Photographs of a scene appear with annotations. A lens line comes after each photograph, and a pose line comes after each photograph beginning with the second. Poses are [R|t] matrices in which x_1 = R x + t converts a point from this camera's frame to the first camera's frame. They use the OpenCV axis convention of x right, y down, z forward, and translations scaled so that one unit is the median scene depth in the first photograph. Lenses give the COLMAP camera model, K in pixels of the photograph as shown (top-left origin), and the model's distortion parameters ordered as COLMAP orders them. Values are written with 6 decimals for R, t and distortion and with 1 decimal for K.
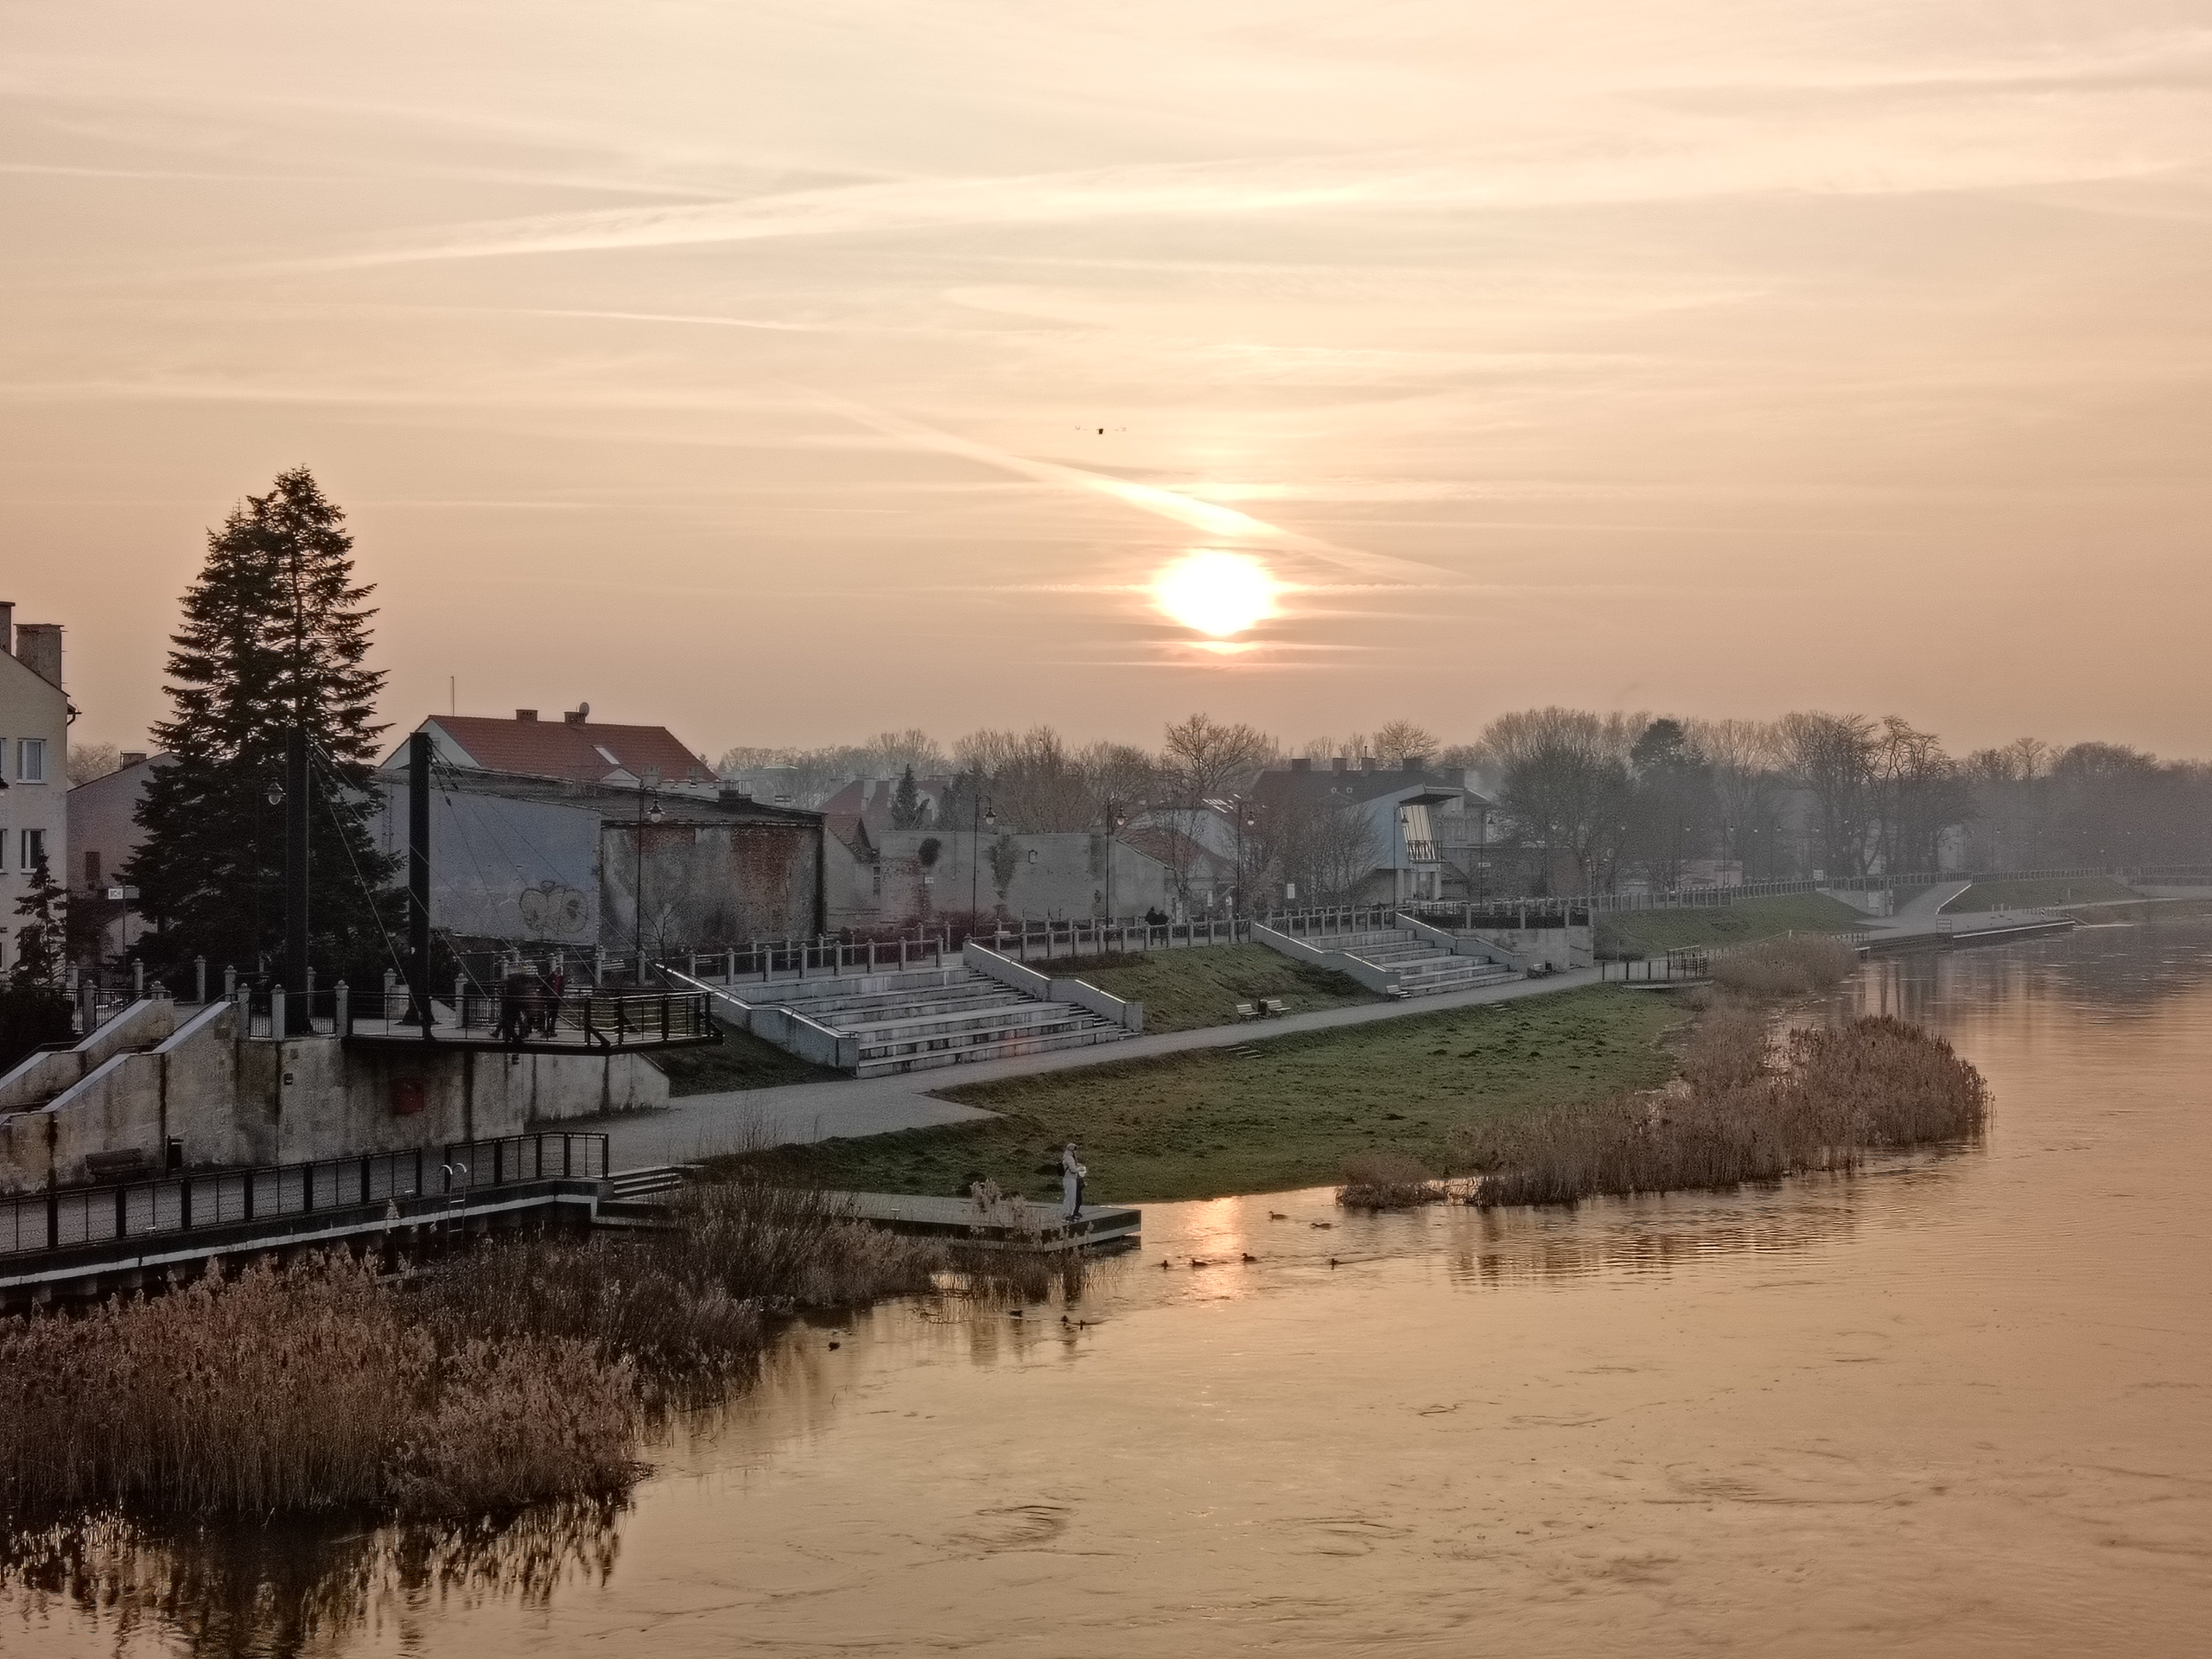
lens RADIAL K [[3402.5, 0, 1106.0], [0, 3402.5, 829.5], [0, 0, 1]] dist [0.241069, -0.800823]
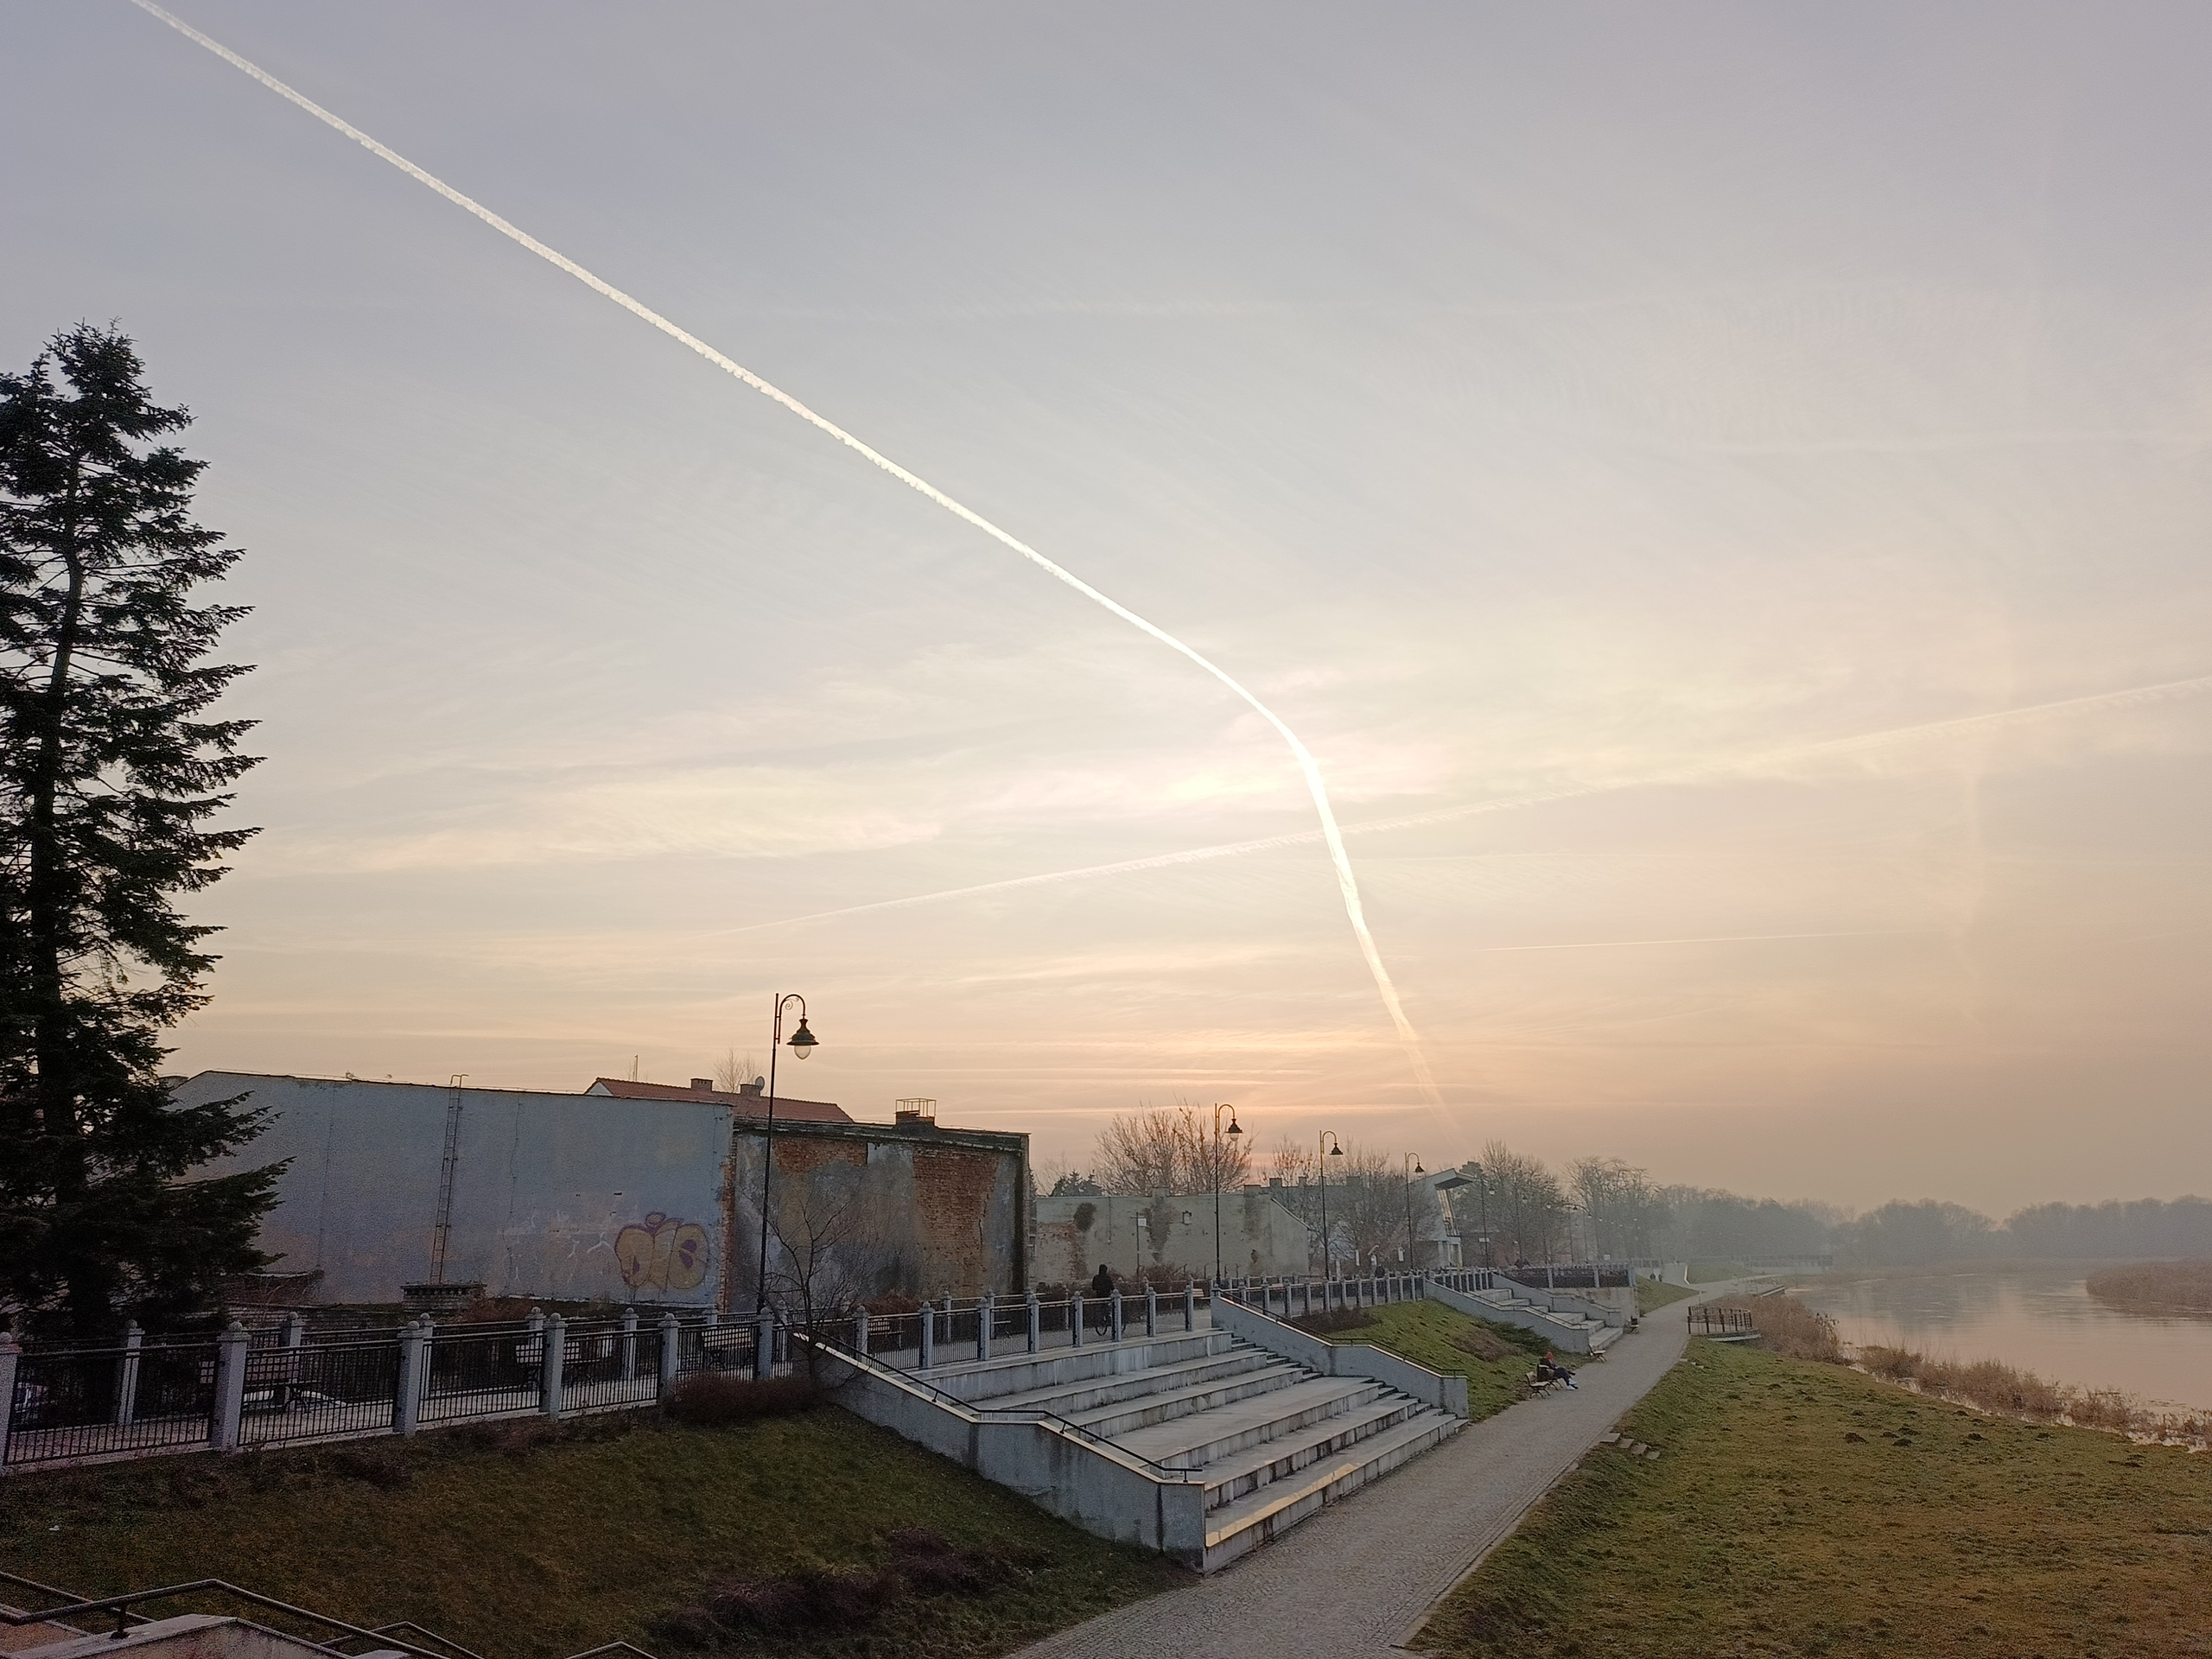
lens RADIAL K [[1683.5, 0, 1106.0], [0, 1683.5, 829.5], [0, 0, 1]] dist [0.077214, -0.094723]
pose [[0.999558, -0.013734, 0.026352, -0.075261], [0.019779, 0.969299, -0.245088, 0.024545], [-0.022177, 0.245501, 0.969143, 0.610646]]
